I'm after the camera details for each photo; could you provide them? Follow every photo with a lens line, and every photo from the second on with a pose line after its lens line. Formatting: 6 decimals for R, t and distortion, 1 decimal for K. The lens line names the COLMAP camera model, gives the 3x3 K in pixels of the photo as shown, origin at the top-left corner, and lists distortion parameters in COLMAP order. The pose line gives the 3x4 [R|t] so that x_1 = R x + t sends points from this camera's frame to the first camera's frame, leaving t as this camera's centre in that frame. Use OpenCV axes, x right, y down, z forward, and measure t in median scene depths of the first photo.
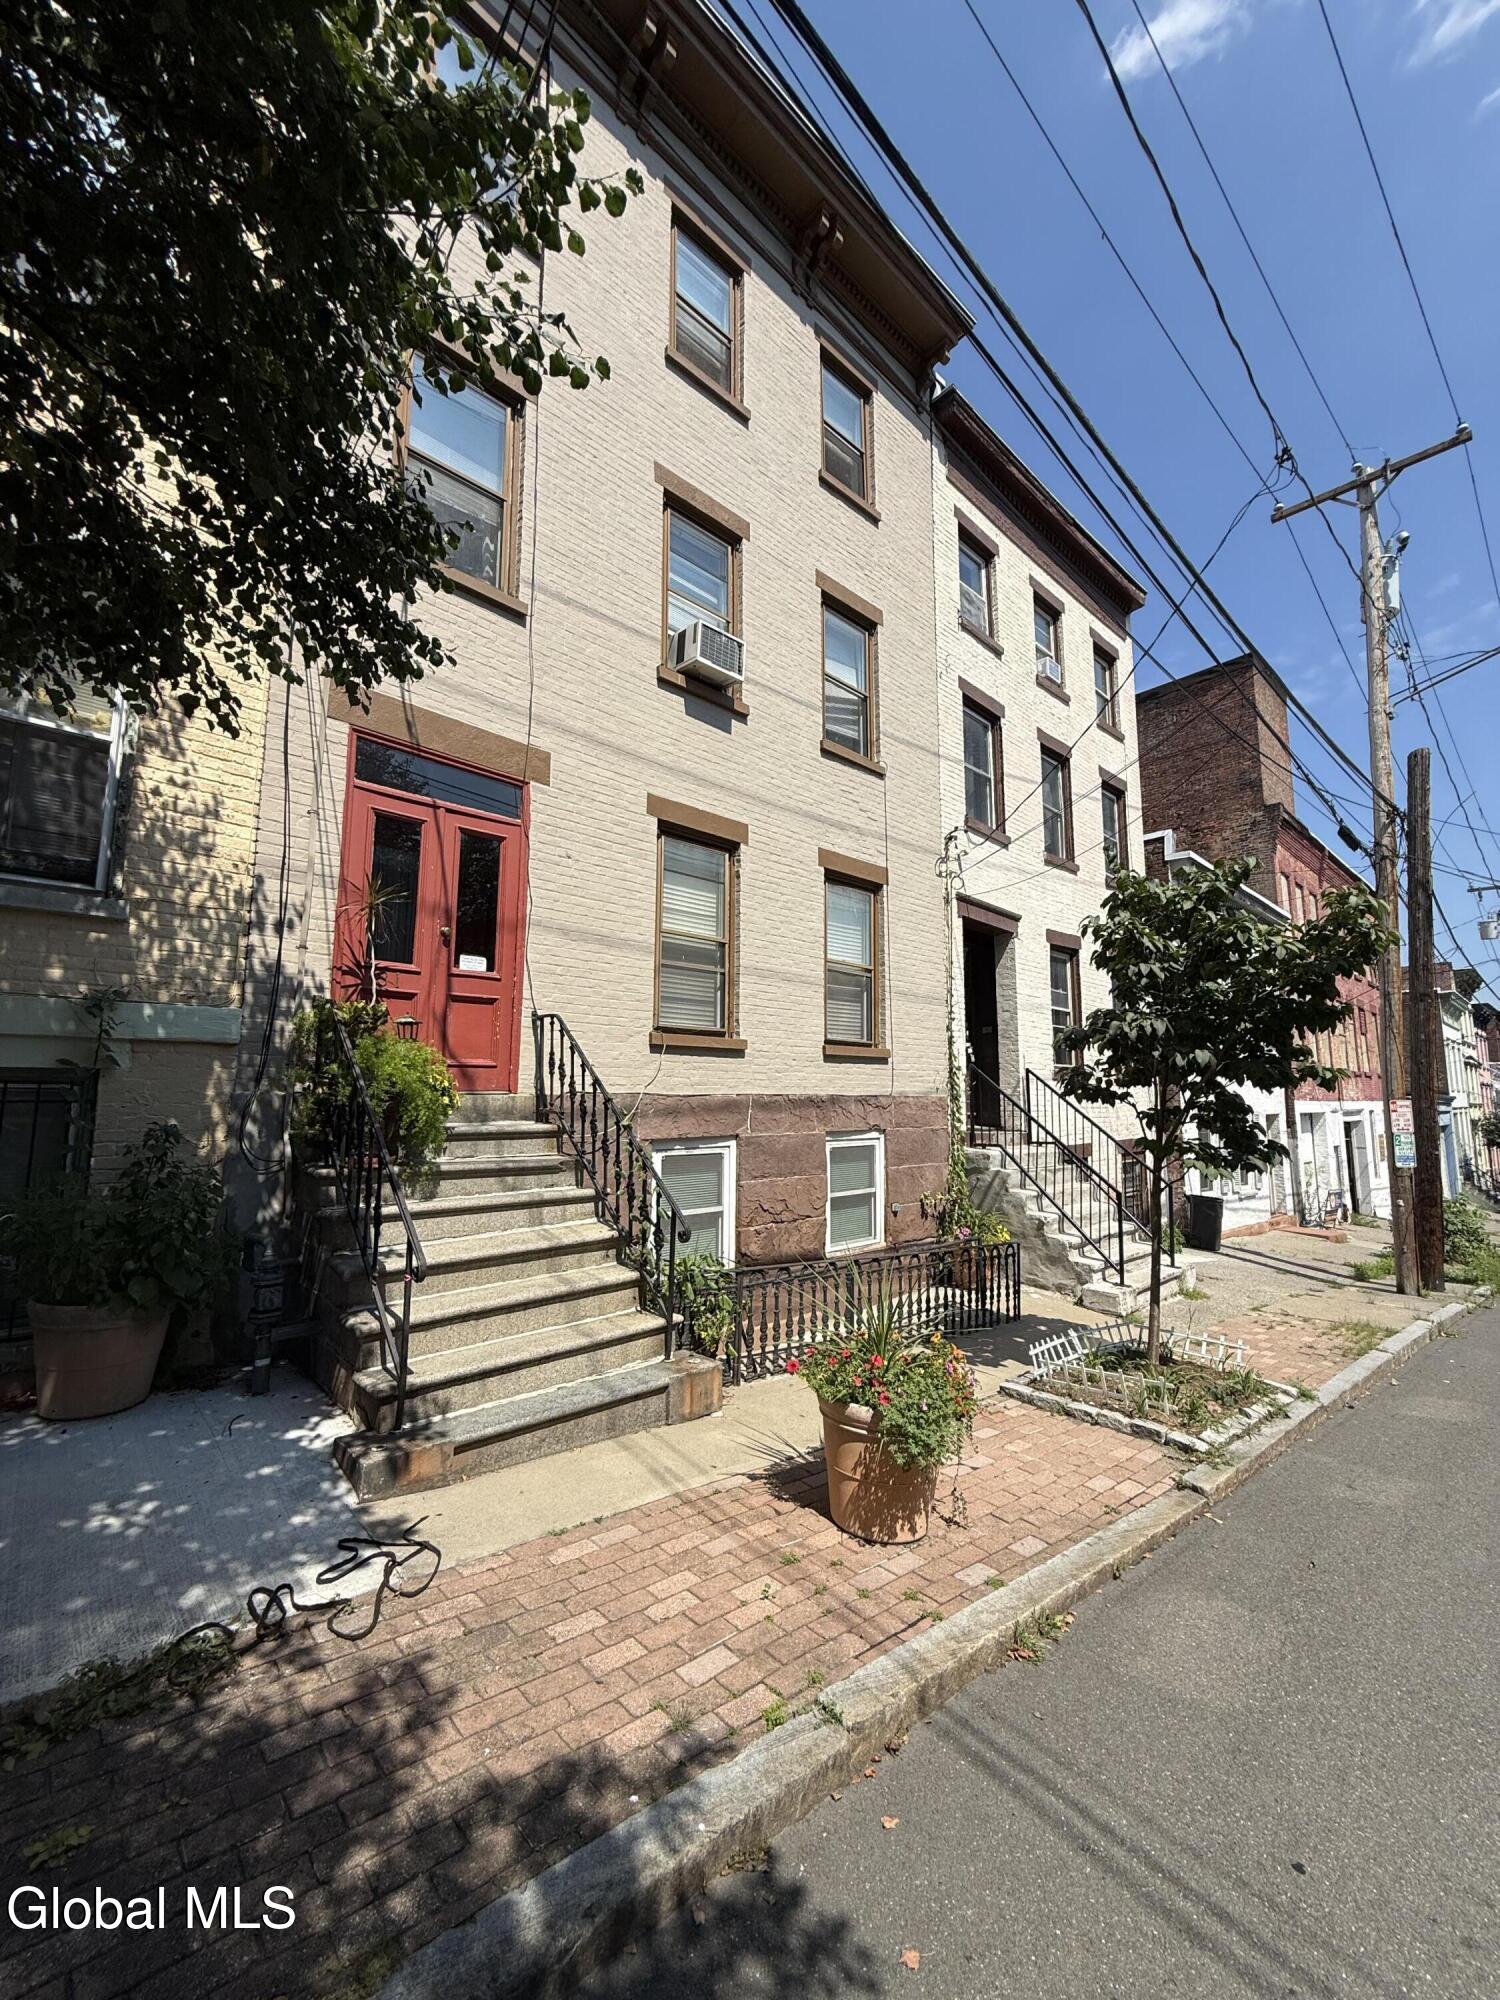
lens RADIAL K [[797.4, 0, 750.9], [0, 797.4, 995.5], [0, 0, 1]] dist [0.000758, -0.000160]
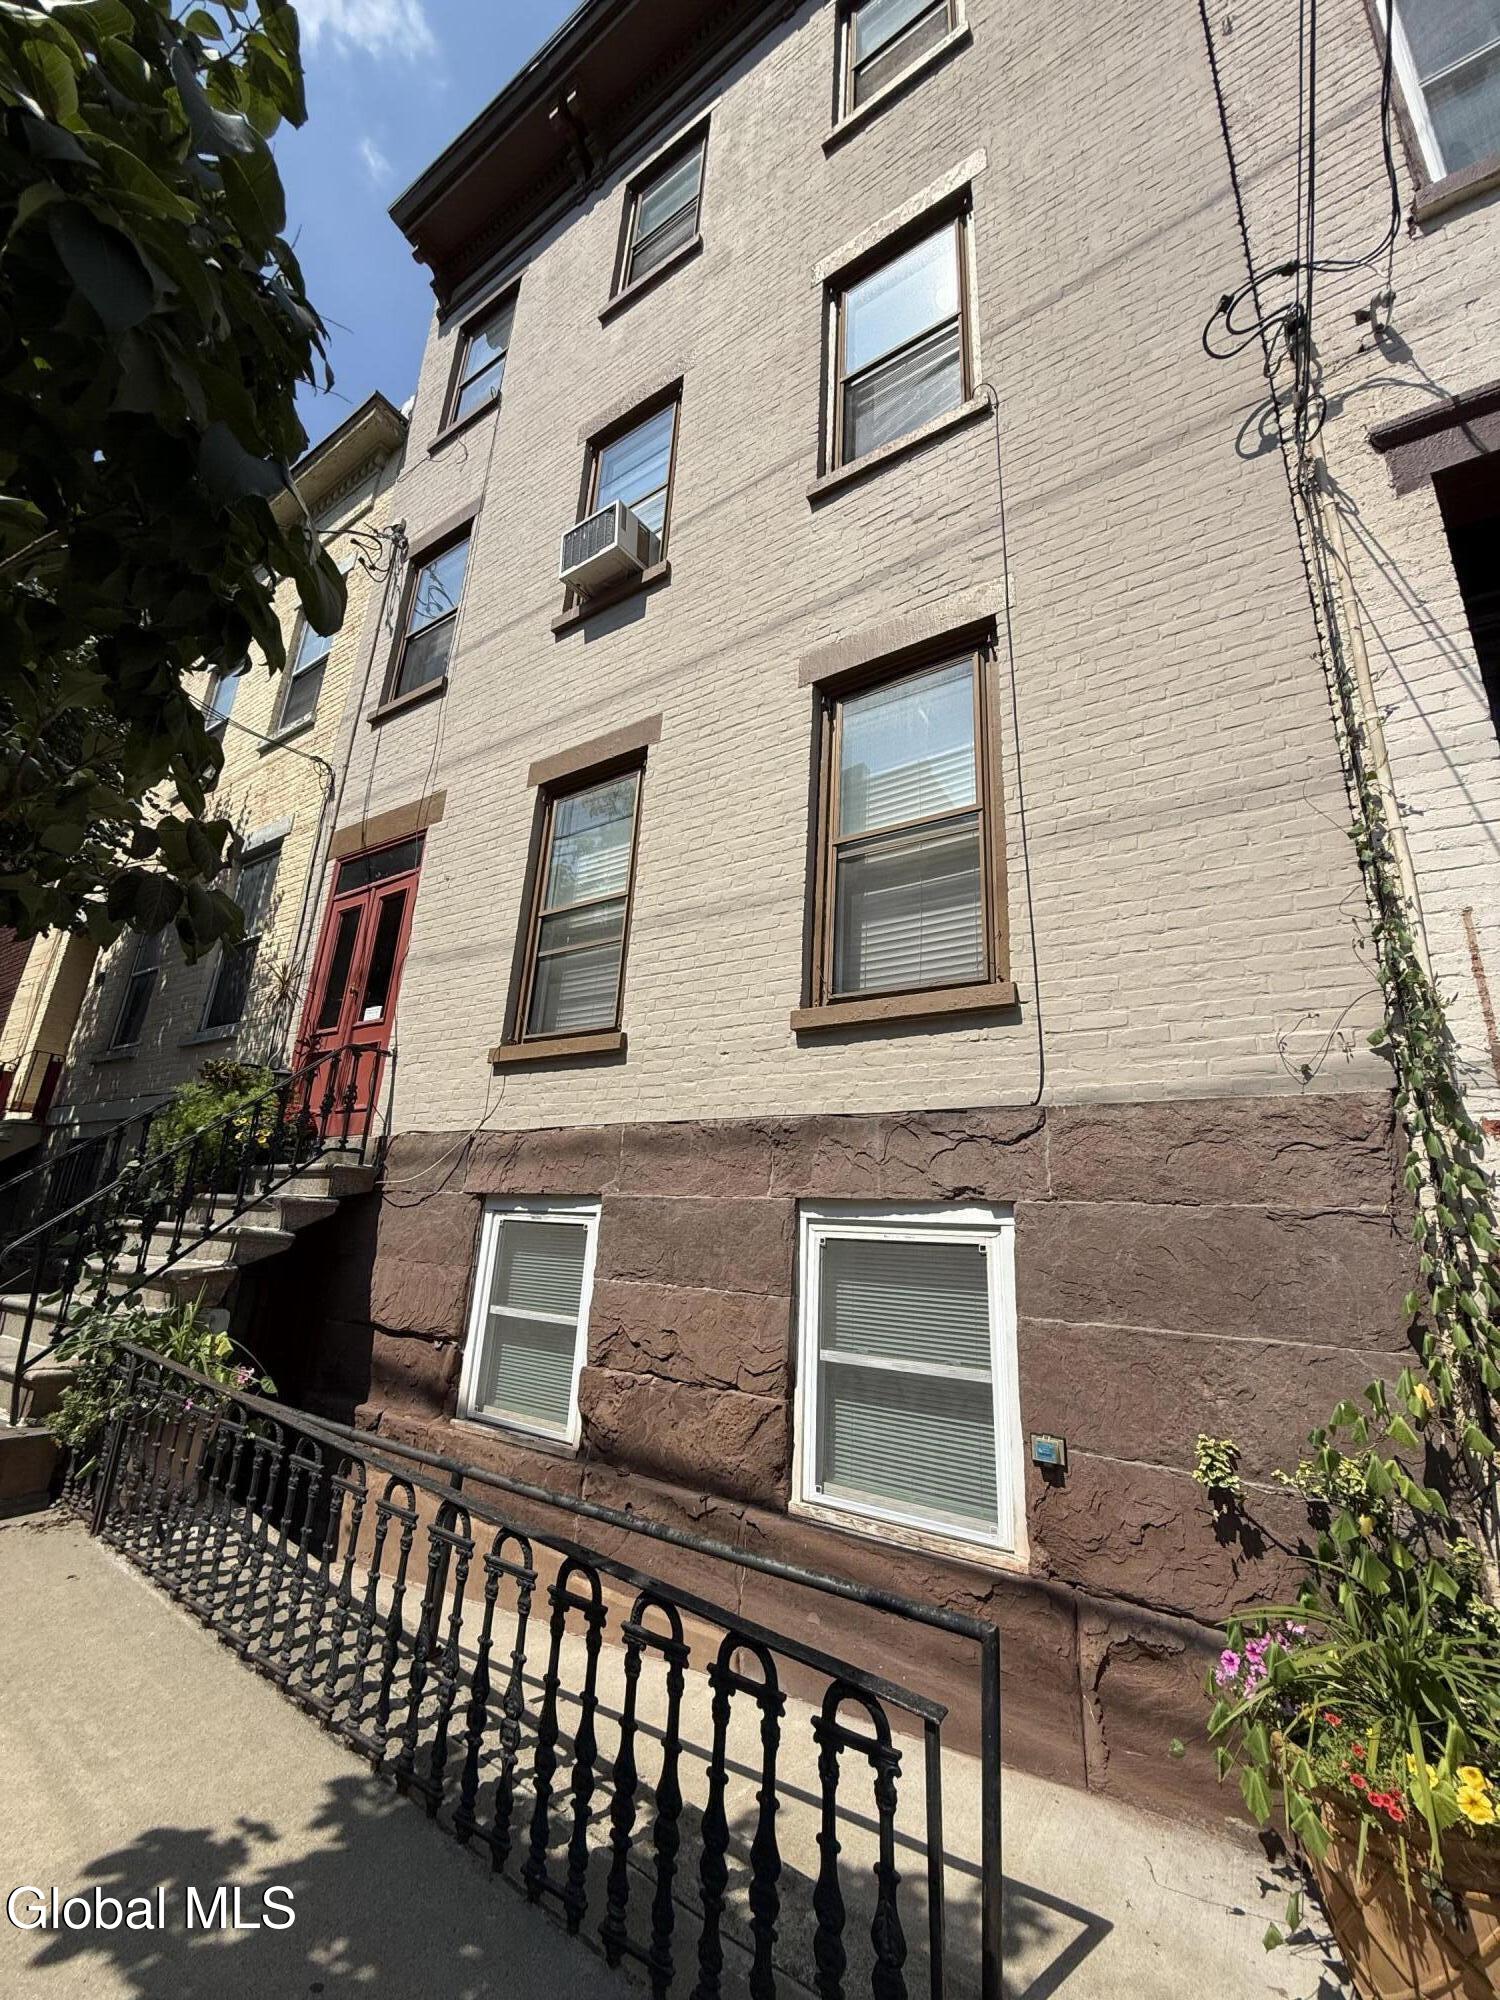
lens RADIAL K [[797.4, 0, 751.0], [0, 797.4, 998.0], [0, 0, 1]] dist [0.000758, -0.000160]
pose [[0.244052, -0.270320, -0.931324, 0.692485], [0.075119, 0.962748, -0.259756, 0.229508], [0.966848, -0.006566, 0.255267, 1.119464]]
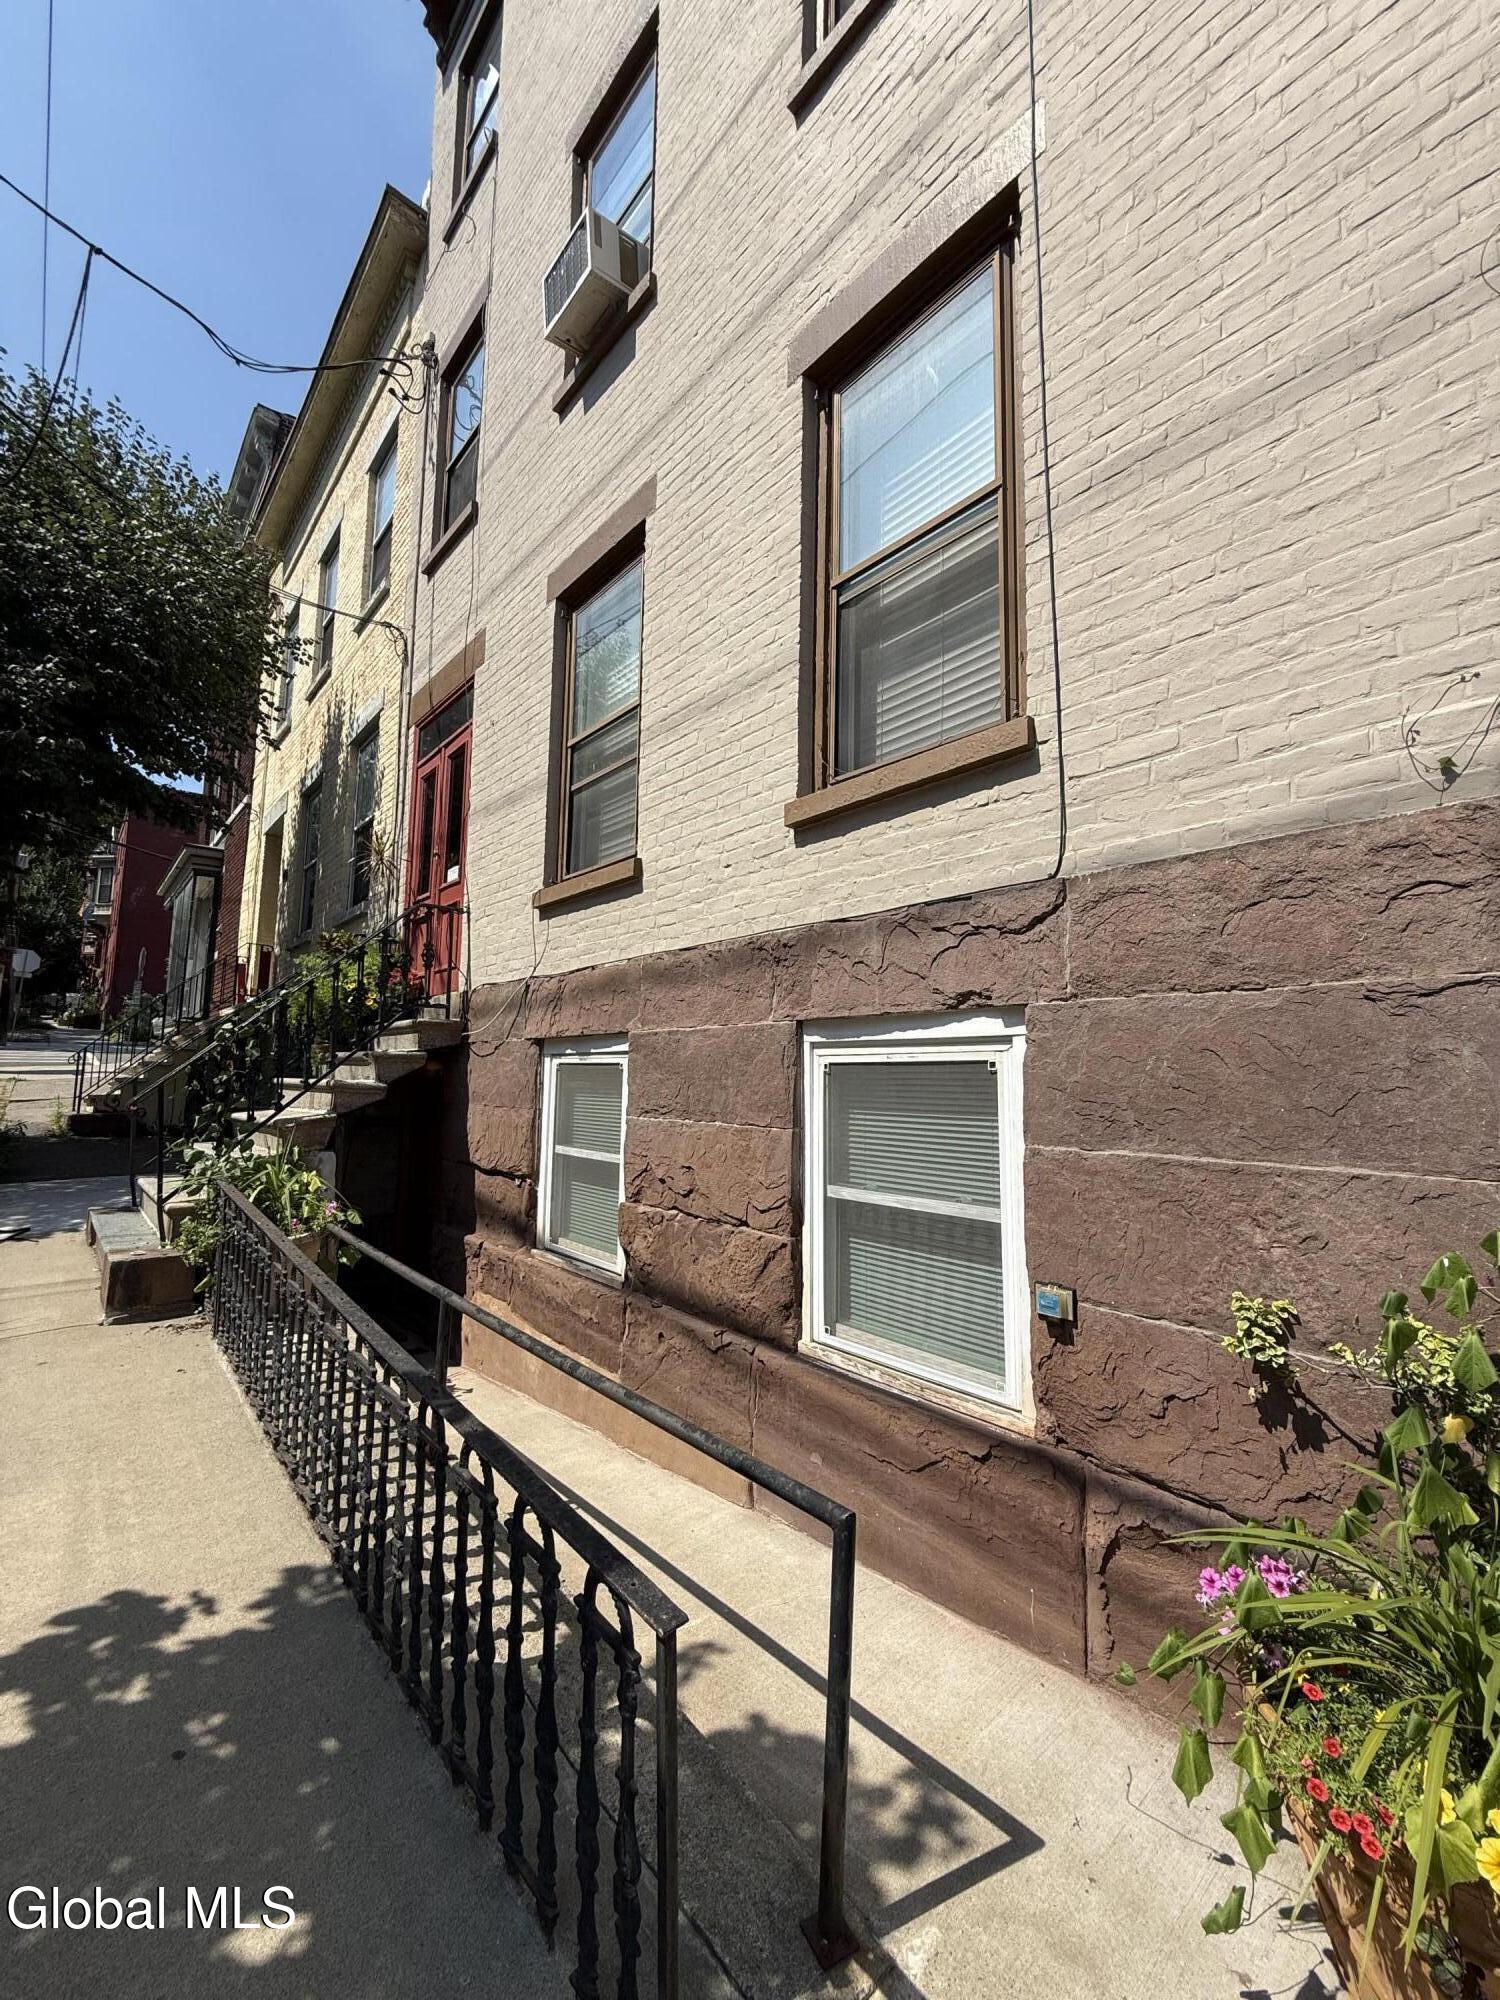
lens RADIAL K [[797.4, 0, 751.0], [0, 797.4, 998.1], [0, 0, 1]] dist [0.000758, -0.000160]
pose [[-0.020396, -0.106179, -0.994138, 0.621975], [0.112589, 0.987776, -0.107810, 0.258102], [0.993432, -0.114128, -0.008192, 1.274942]]
